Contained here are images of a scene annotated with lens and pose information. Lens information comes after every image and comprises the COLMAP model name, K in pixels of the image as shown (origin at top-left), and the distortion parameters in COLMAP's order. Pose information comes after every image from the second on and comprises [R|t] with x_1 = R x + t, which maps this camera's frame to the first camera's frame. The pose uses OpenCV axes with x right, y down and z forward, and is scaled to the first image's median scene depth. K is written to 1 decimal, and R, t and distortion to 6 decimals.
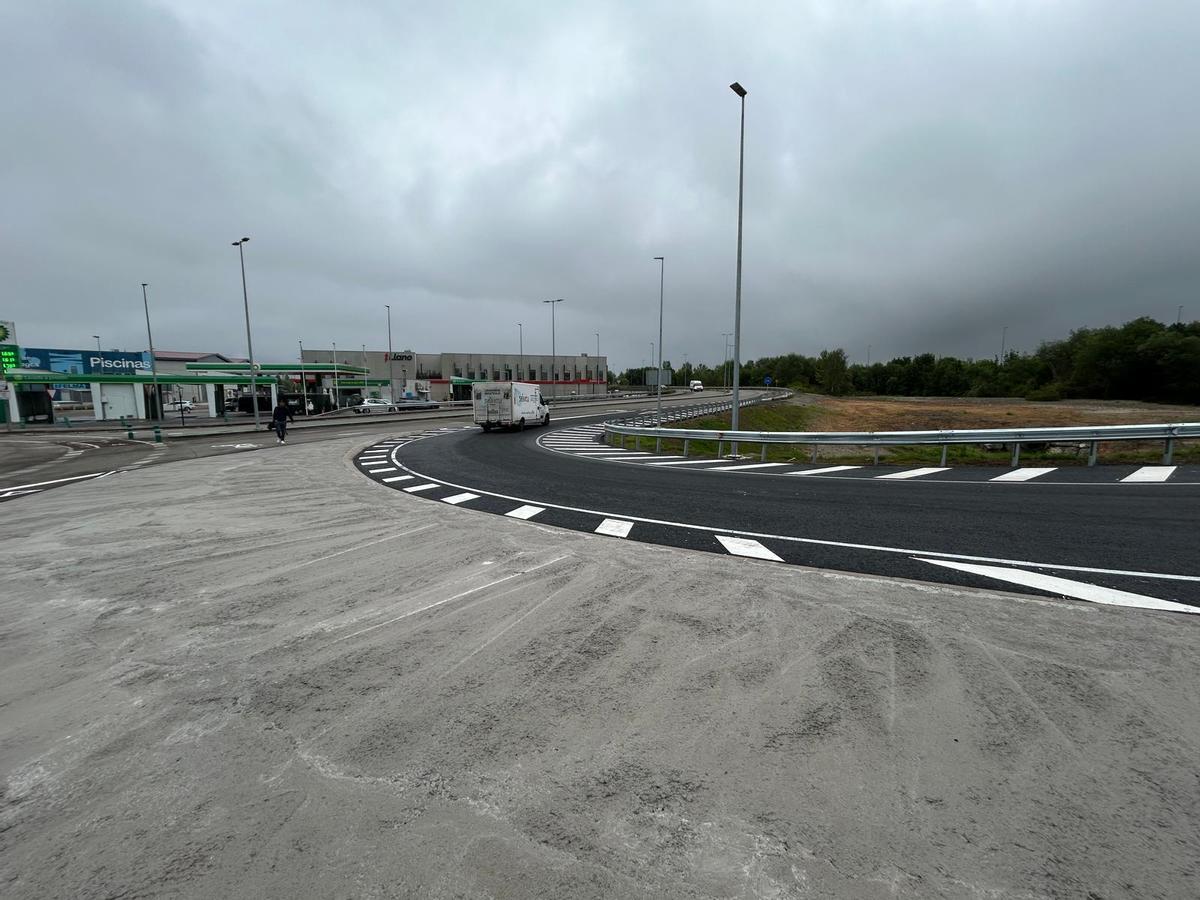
lens RADIAL K [[490.2, 0, 600.0], [0, 490.2, 450.0], [0, 0, 1]] dist [0.000401, 0.000203]
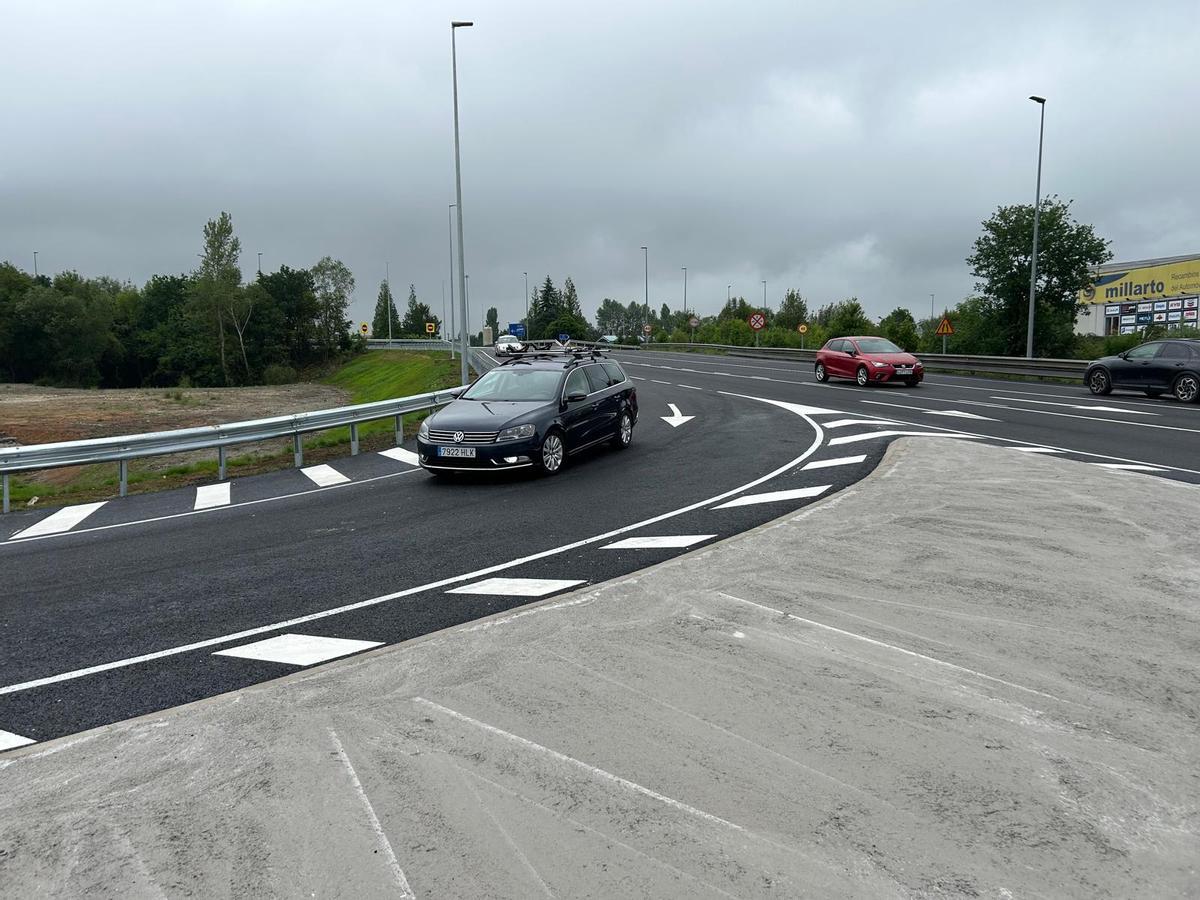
lens RADIAL K [[930.5, 0, 595.3], [0, 930.5, 442.3], [0, 0, 1]] dist [0.058489, -0.066658]
pose [[0.093716, -0.082163, 0.992203, -1.281497], [0.132279, 0.988781, 0.069386, -0.081726], [-0.986772, 0.124745, 0.103533, 1.023881]]
